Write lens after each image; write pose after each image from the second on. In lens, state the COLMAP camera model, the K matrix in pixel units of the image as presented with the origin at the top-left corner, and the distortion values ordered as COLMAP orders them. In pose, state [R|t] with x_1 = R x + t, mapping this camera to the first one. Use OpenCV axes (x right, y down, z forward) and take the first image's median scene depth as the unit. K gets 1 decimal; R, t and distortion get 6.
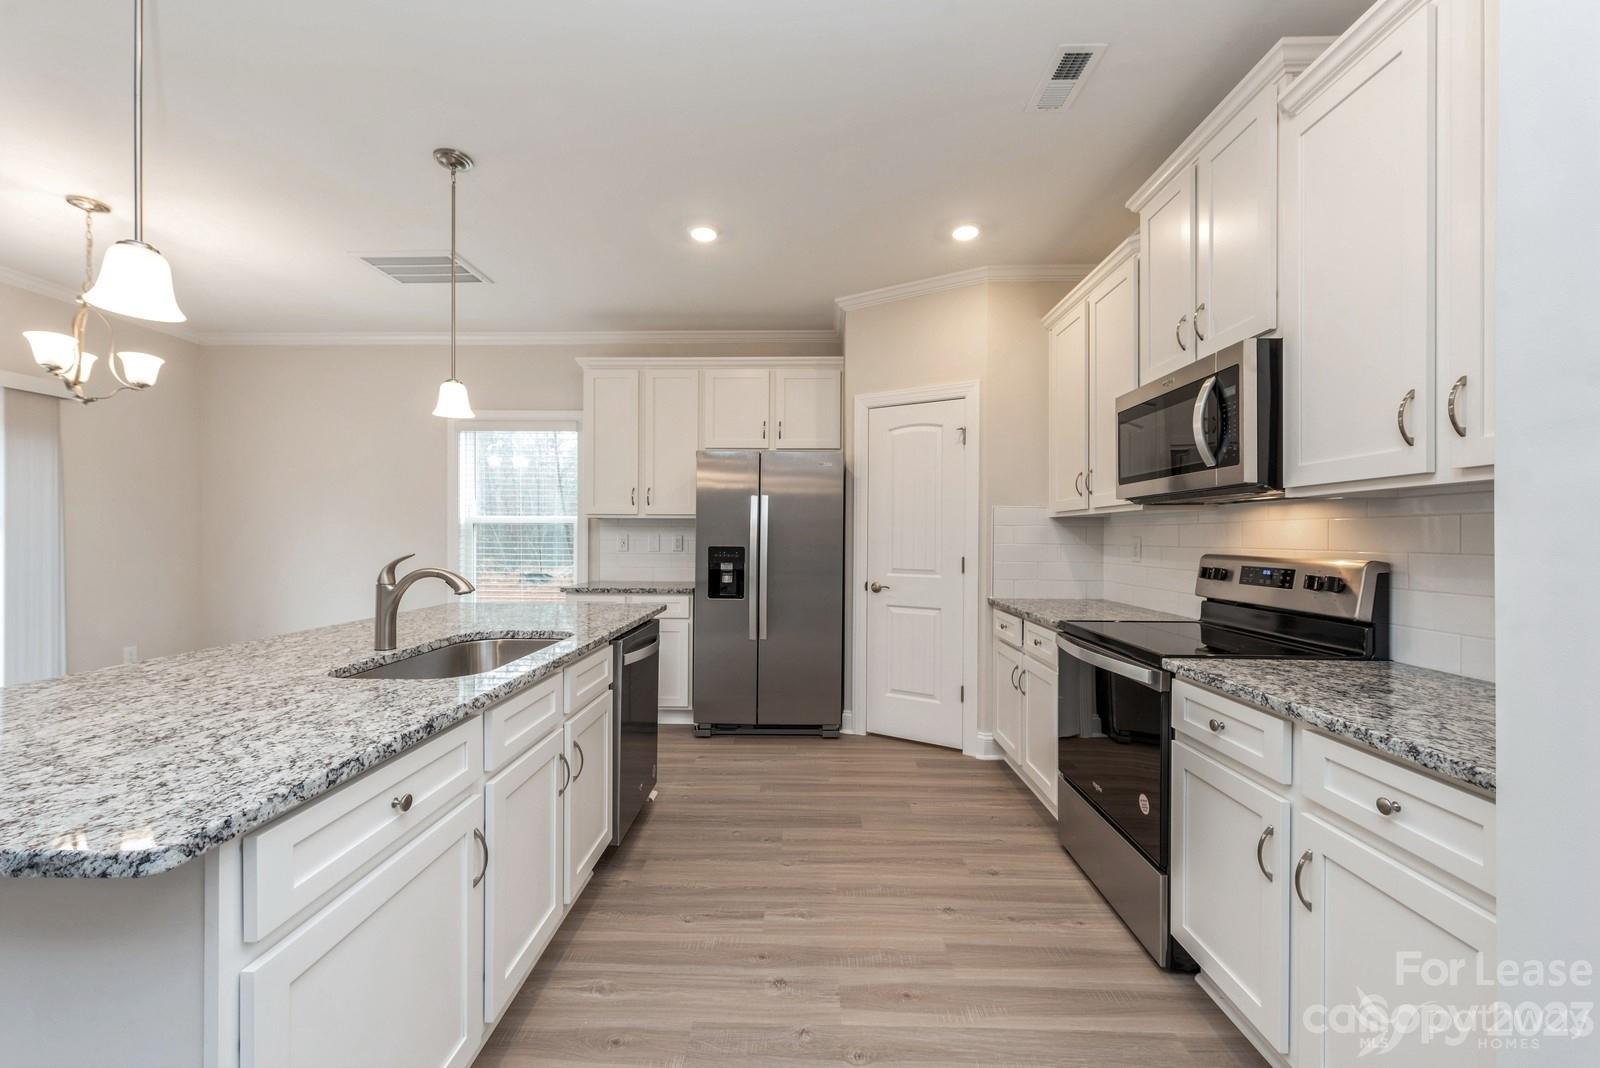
lens RADIAL K [[620.3, 0, 797.9], [0, 620.3, 536.9], [0, 0, 1]] dist [0.000844, -0.000218]
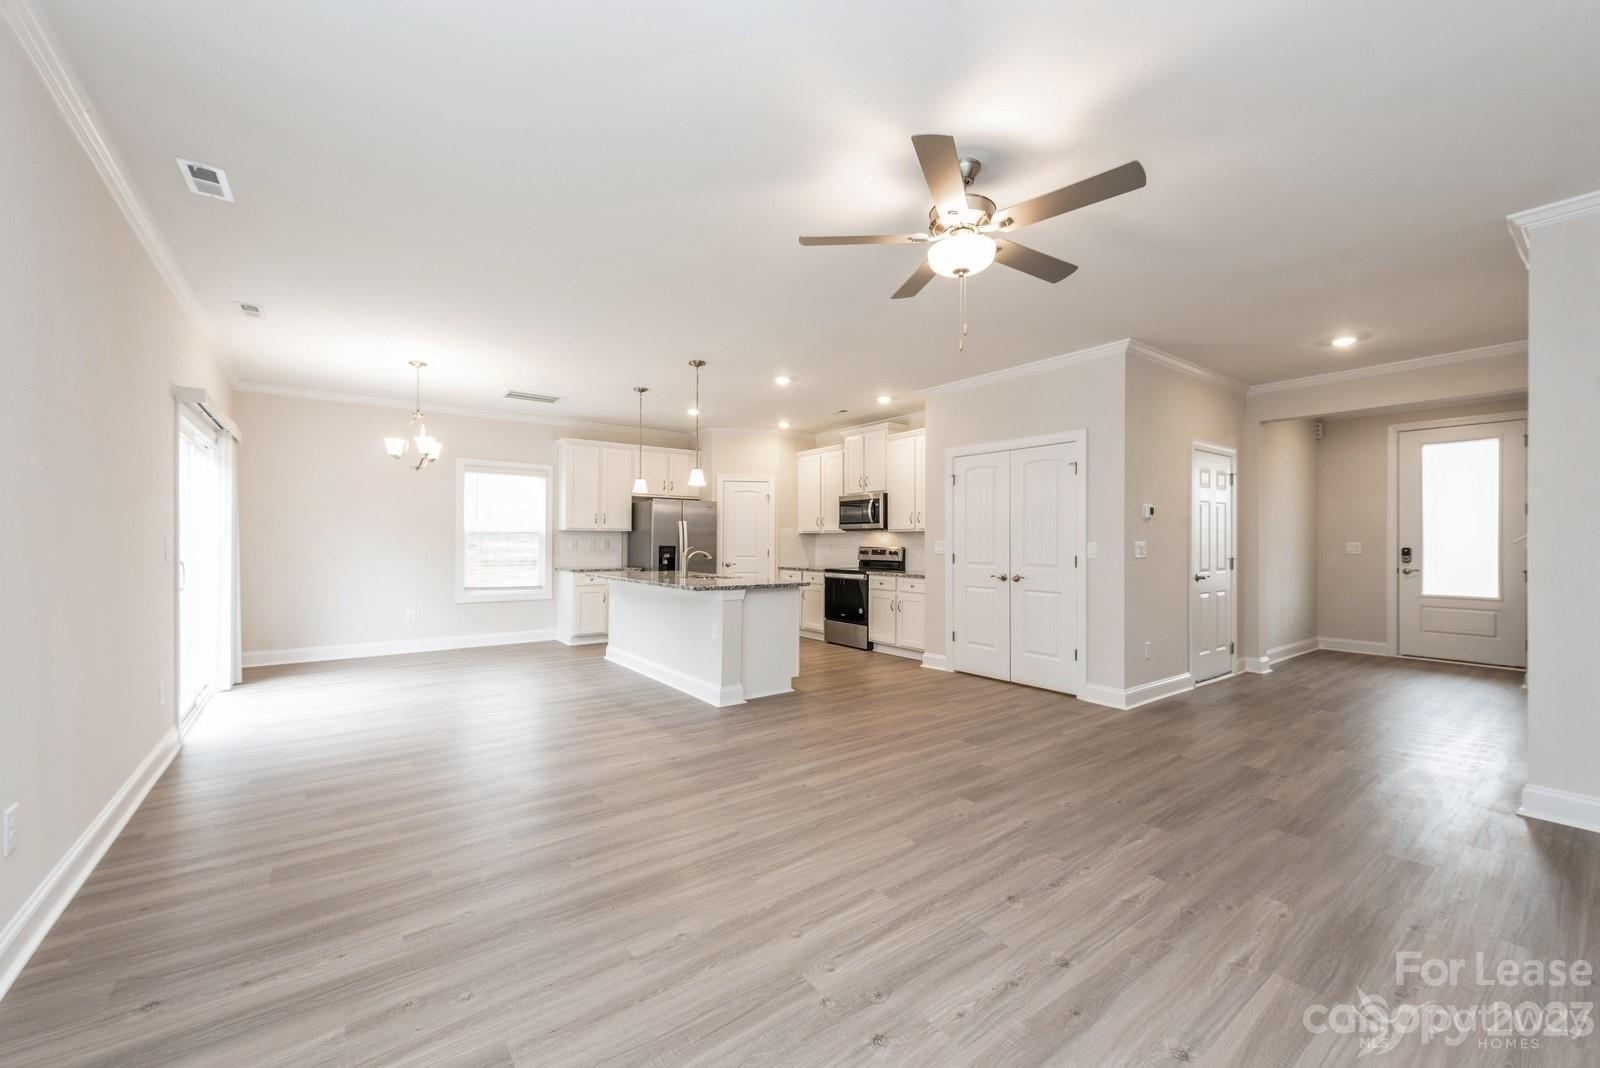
lens RADIAL K [[631.4, 0, 792.3], [0, 631.4, 538.3], [0, 0, 1]] dist [0.006319, -0.000511]
pose [[0.791525, 0.002724, 0.611131, -1.618871], [-0.000398, 0.999992, -0.003942, -0.001822], [-0.611137, 0.002877, 0.791520, -1.370892]]
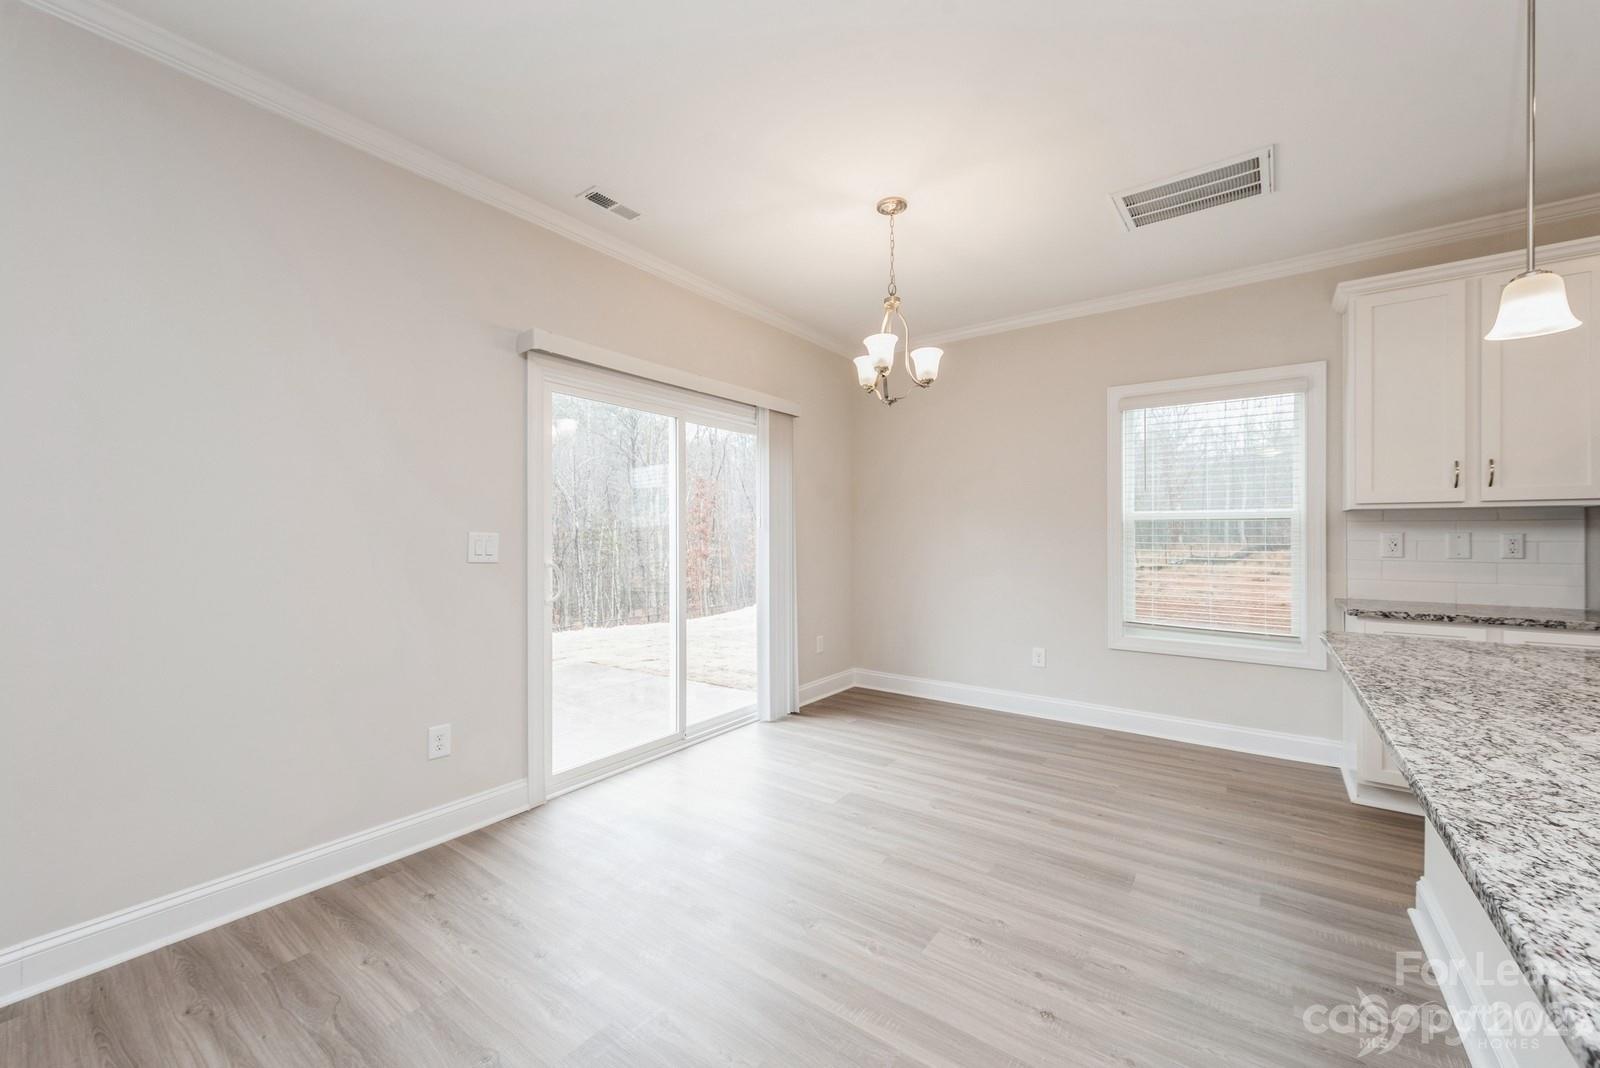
lens RADIAL K [[620.3, 0, 797.9], [0, 620.3, 536.9], [0, 0, 1]] dist [0.000844, -0.000218]
pose [[0.816543, -0.002192, -0.577281, -0.790032], [0.002156, 0.999997, -0.000747, -0.000677], [0.577281, -0.000635, 0.816545, 0.108558]]
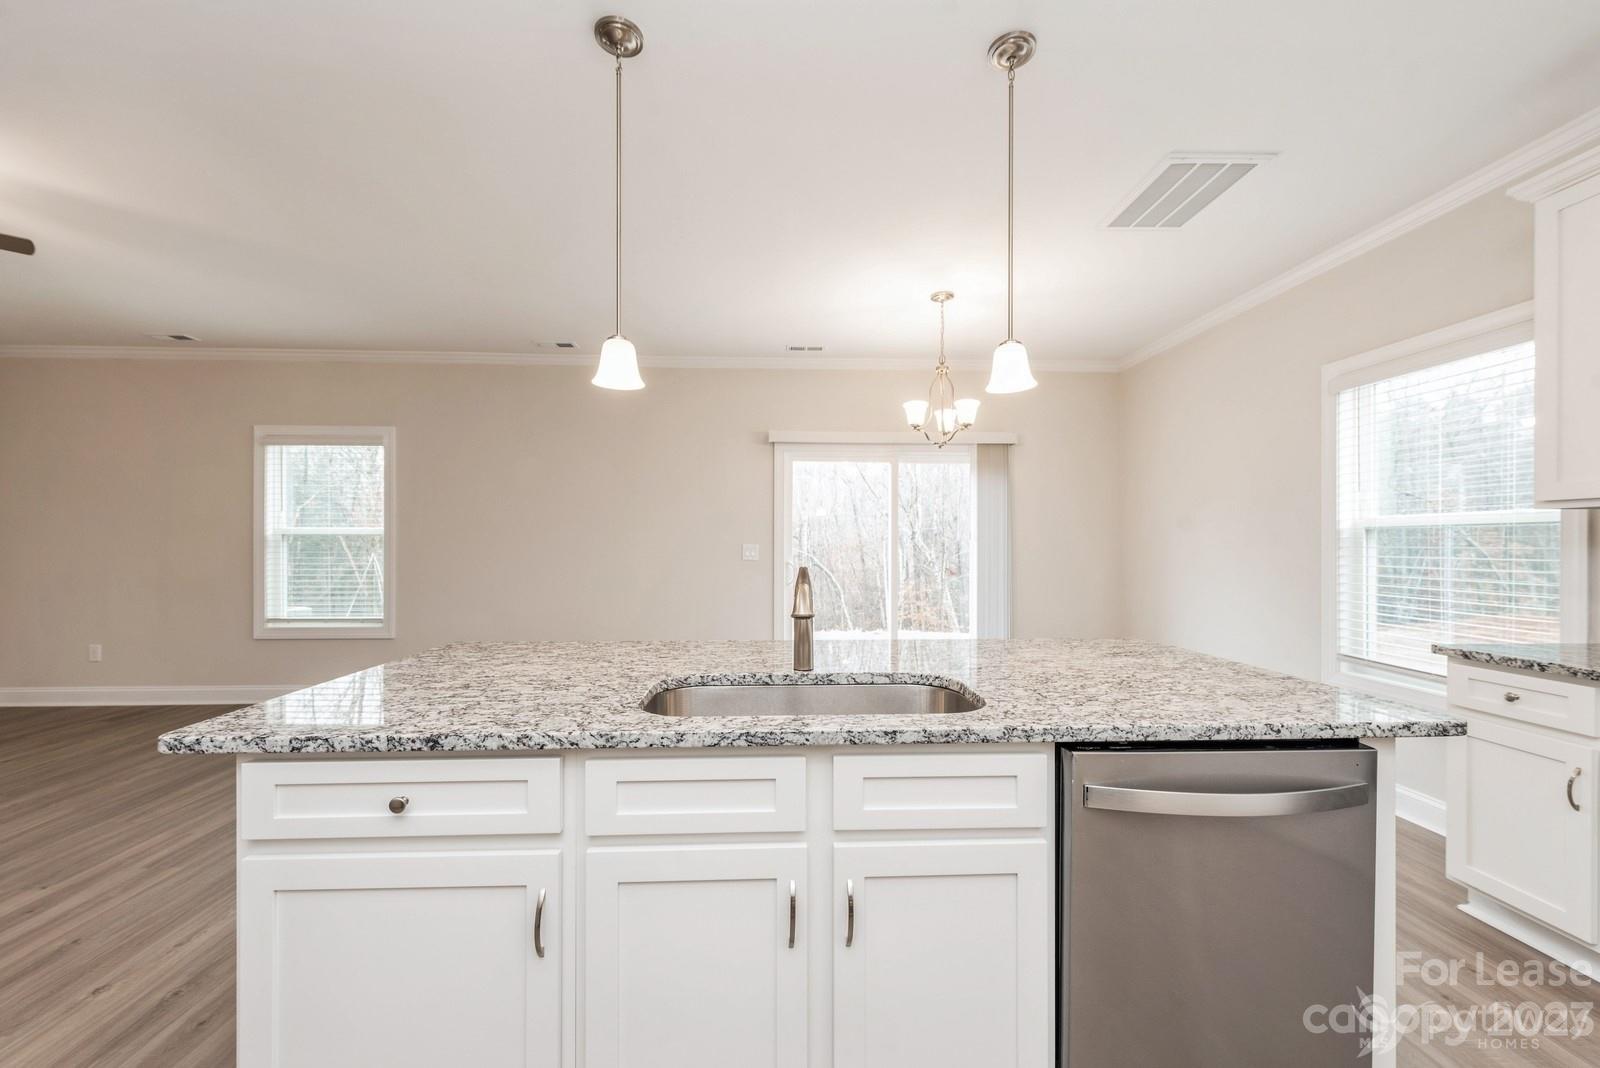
lens RADIAL K [[624.7, 0, 793.7], [0, 624.7, 546.2], [0, 0, 1]] dist [0.003427, -0.000604]
pose [[0.065461, -0.001584, -0.997854, 0.192021], [-0.002440, 0.999995, -0.001747, 0.000201], [0.997852, 0.002549, 0.065457, 0.684292]]
